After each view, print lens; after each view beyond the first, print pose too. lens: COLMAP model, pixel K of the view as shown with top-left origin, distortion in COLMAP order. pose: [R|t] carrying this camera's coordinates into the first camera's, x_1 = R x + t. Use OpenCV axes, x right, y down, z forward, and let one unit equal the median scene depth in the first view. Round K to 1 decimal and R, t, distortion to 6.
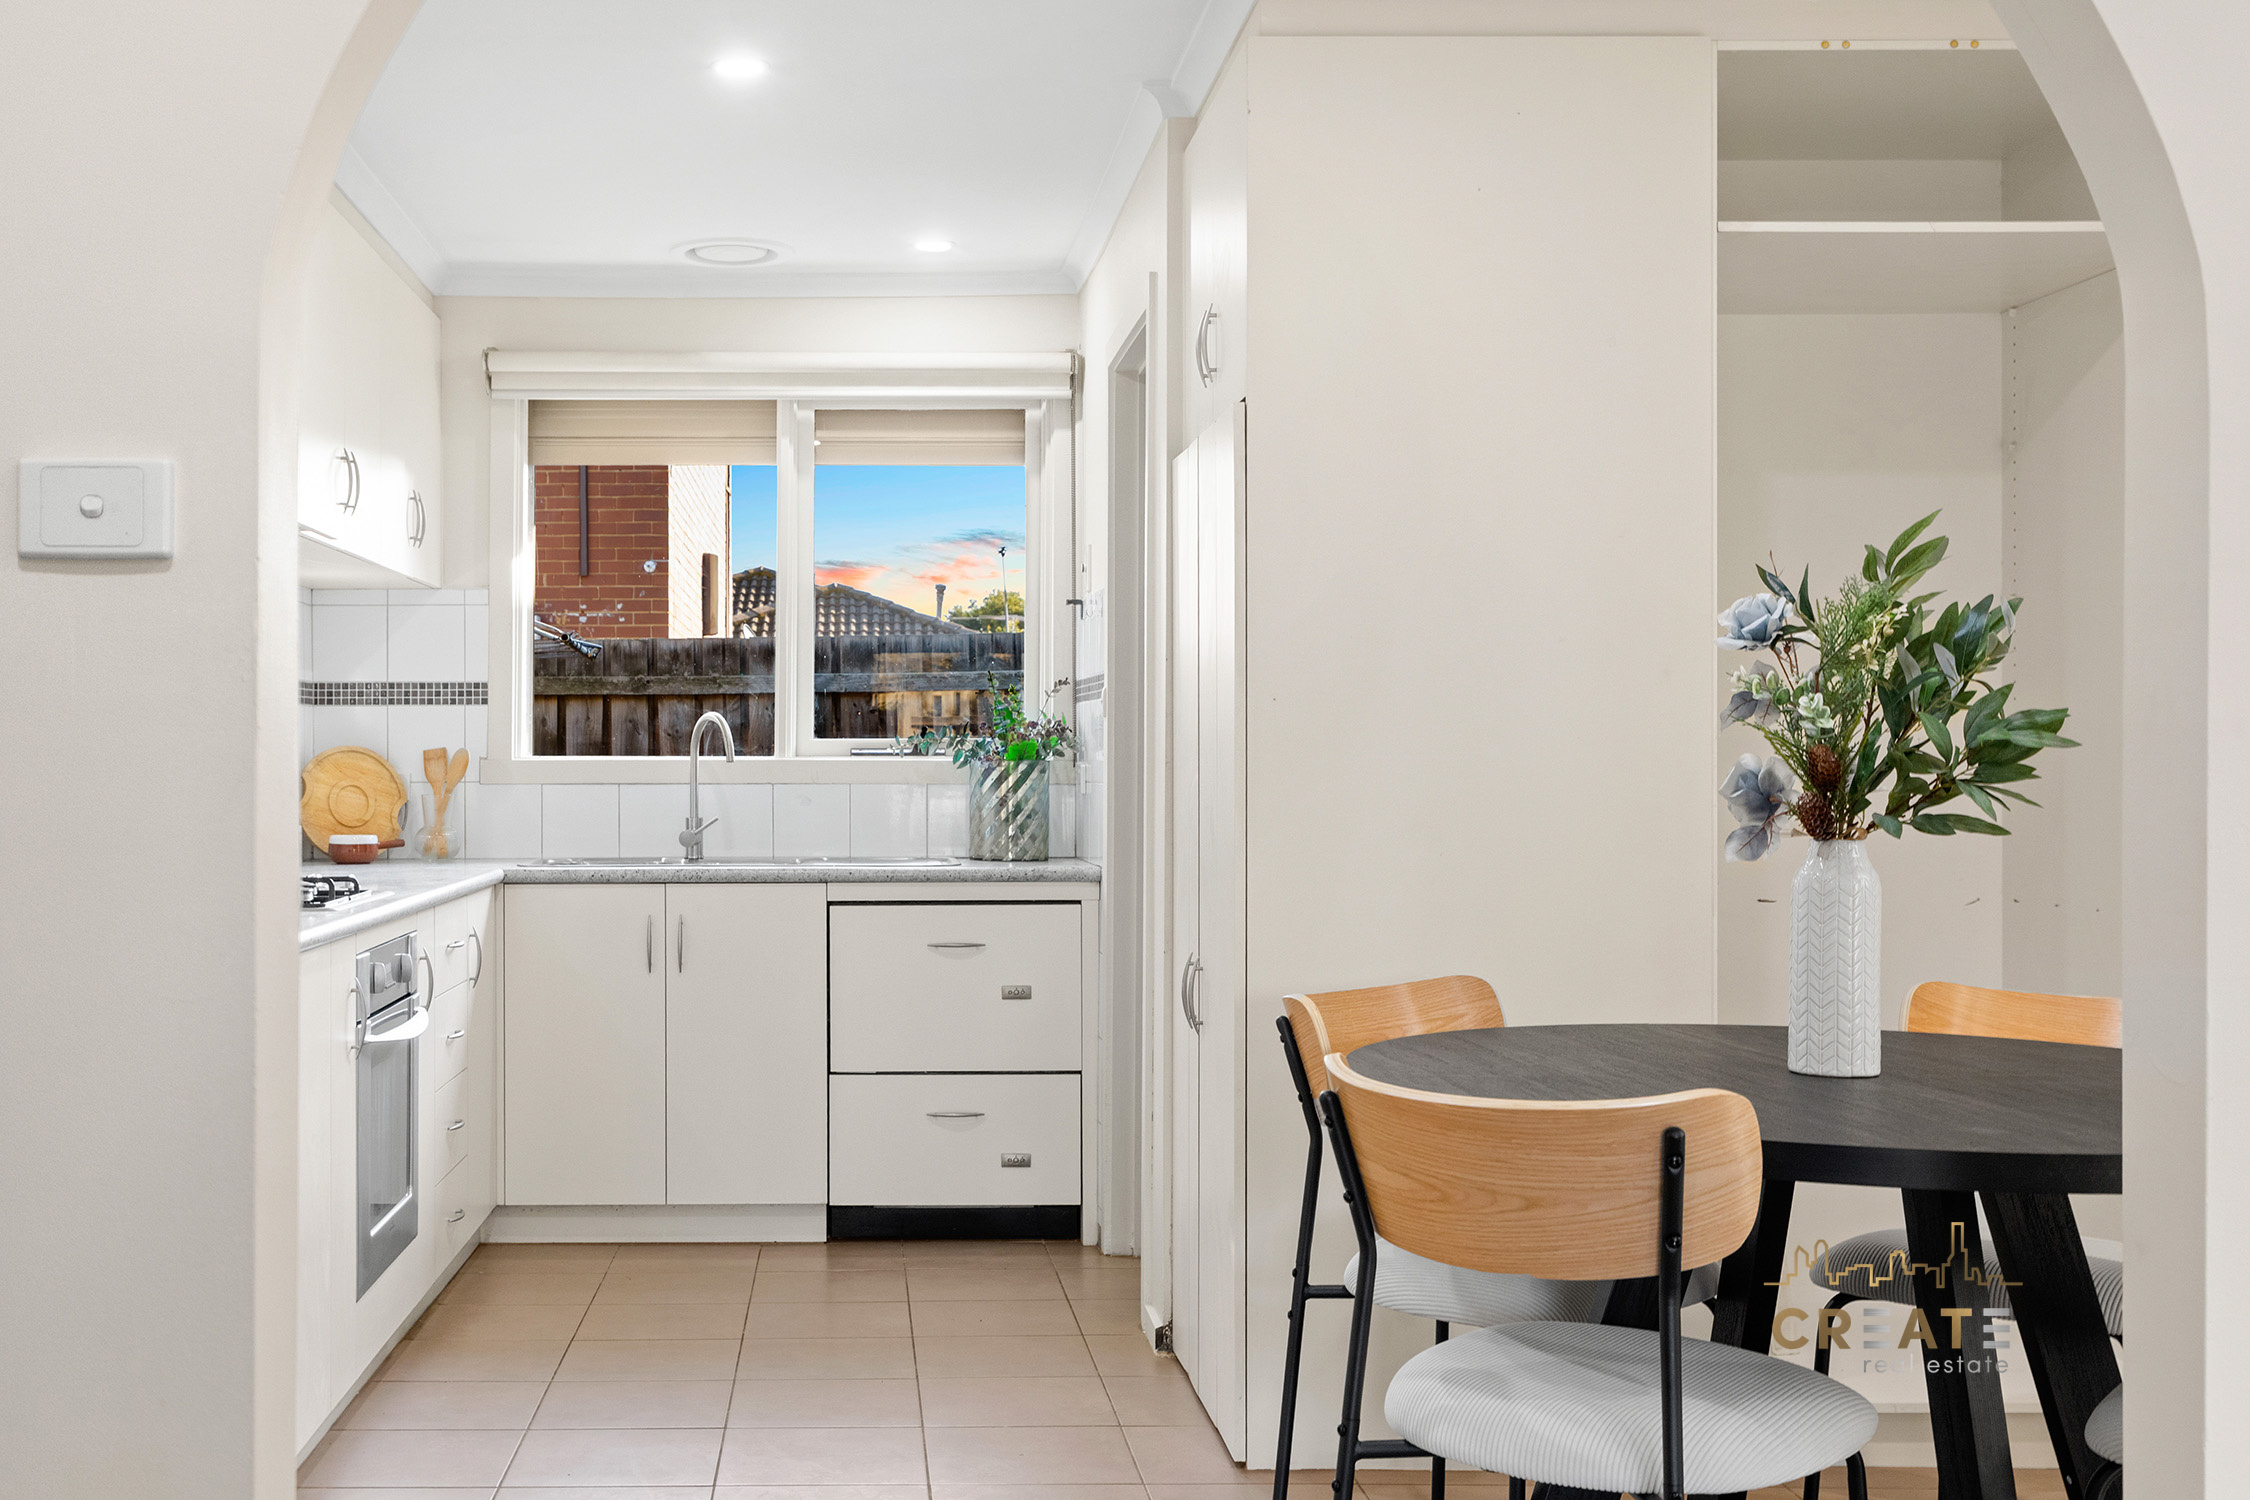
lens RADIAL K [[2995.9, 0, 1125.0], [0, 2995.9, 750.0], [0, 0, 1]] dist [0.000598, -0.001043]
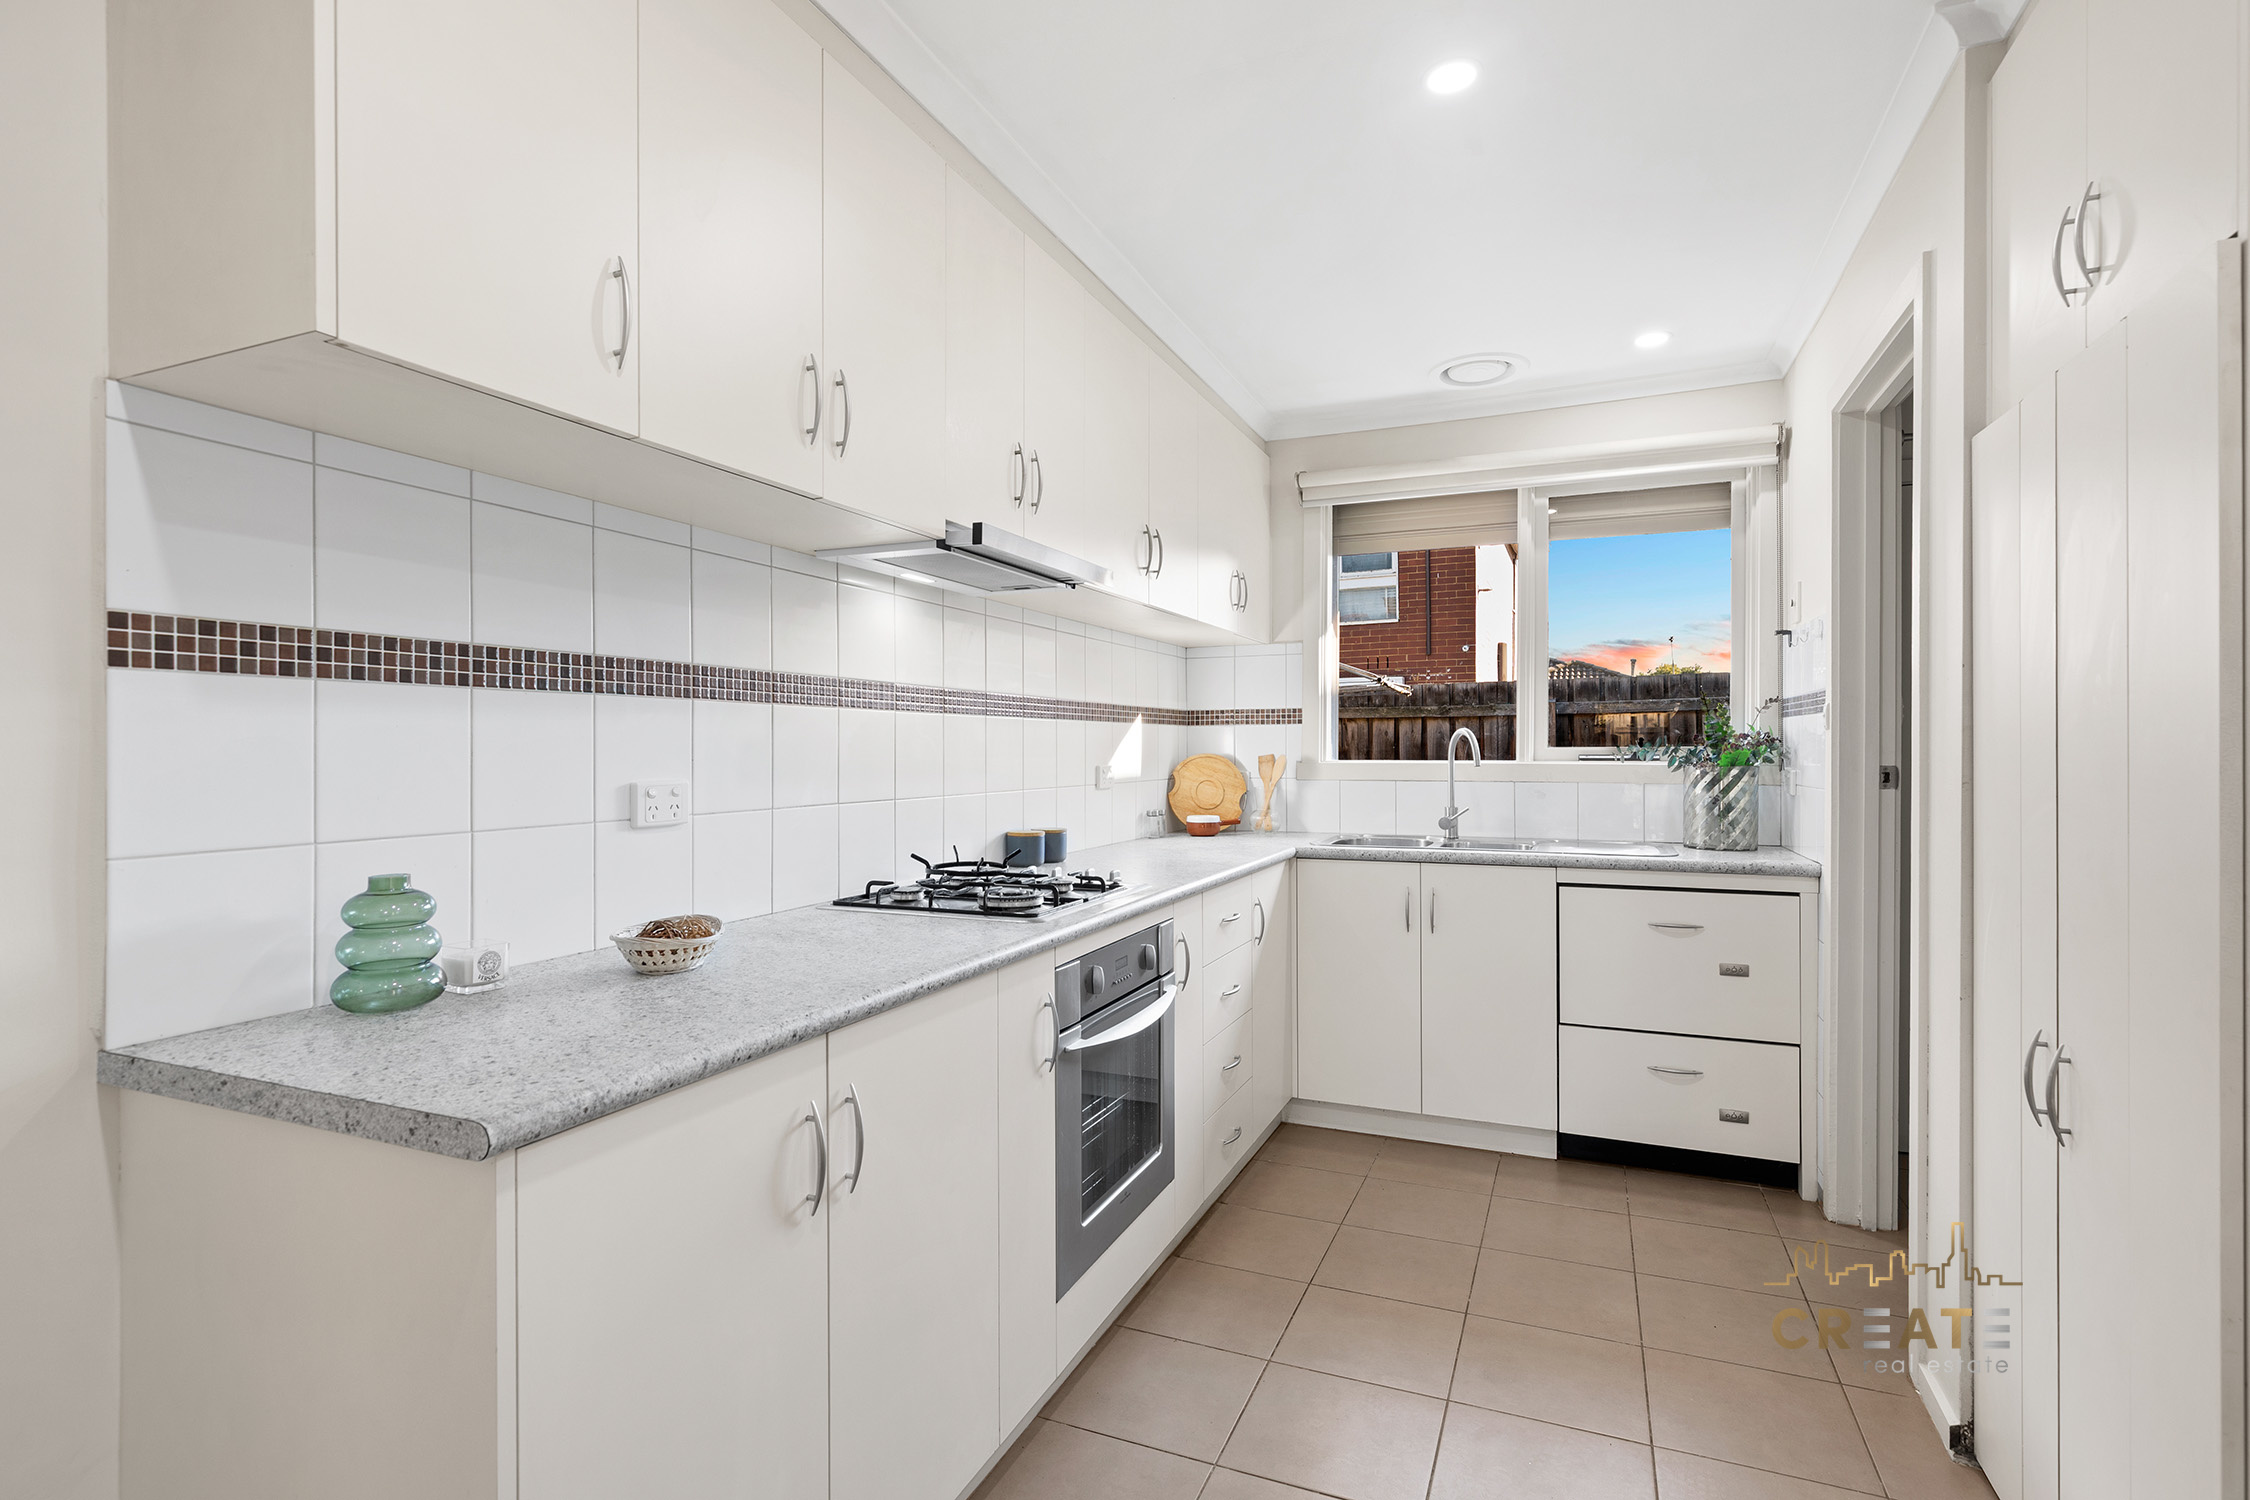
lens RADIAL K [[1071.0, 0, 1125.0], [0, 1071.0, 750.0], [0, 0, 1]] dist [0.005823, -0.000169]
pose [[0.879036, 0.000970, -0.476755, -0.044131], [0.003543, 0.999957, 0.008568, -0.007605], [0.476743, -0.009221, 0.878995, 0.513780]]
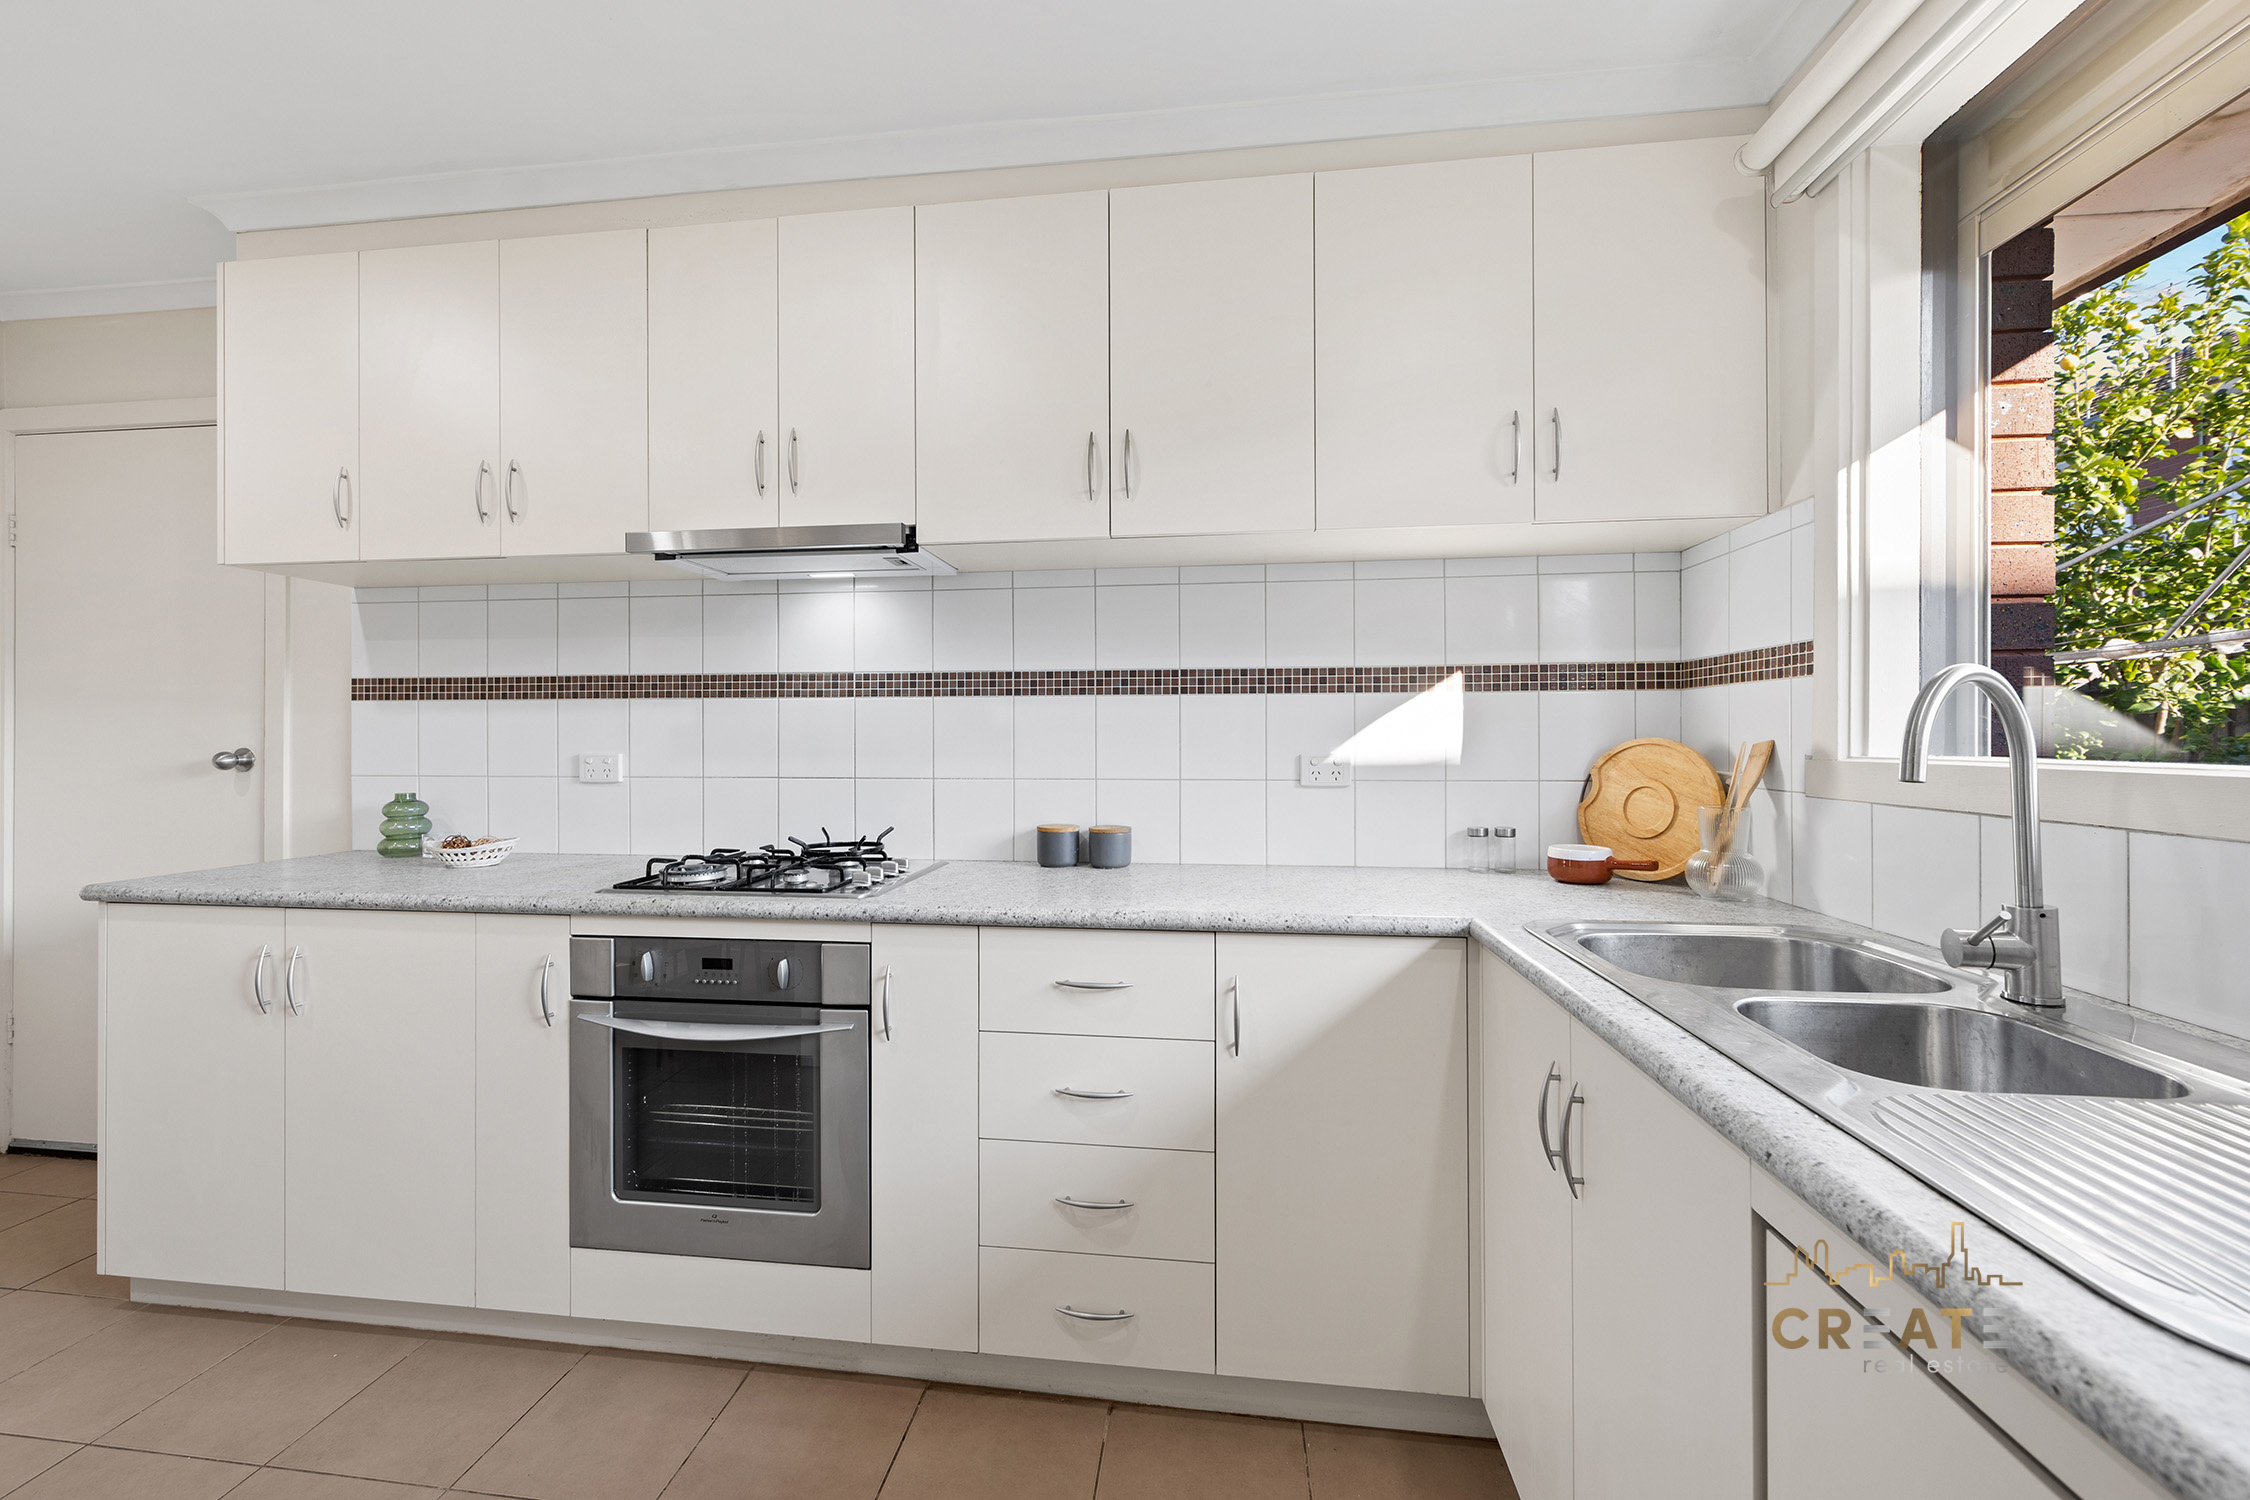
lens RADIAL K [[858.5, 0, 1125.0], [0, 858.5, 750.0], [0, 0, 1]] dist [-0.001212, 0.000183]
pose [[-0.207663, 0.007590, -0.978171, -0.000229], [0.007276, 0.999954, 0.006215, -0.000998], [0.978173, -0.005827, -0.207709, 0.893111]]
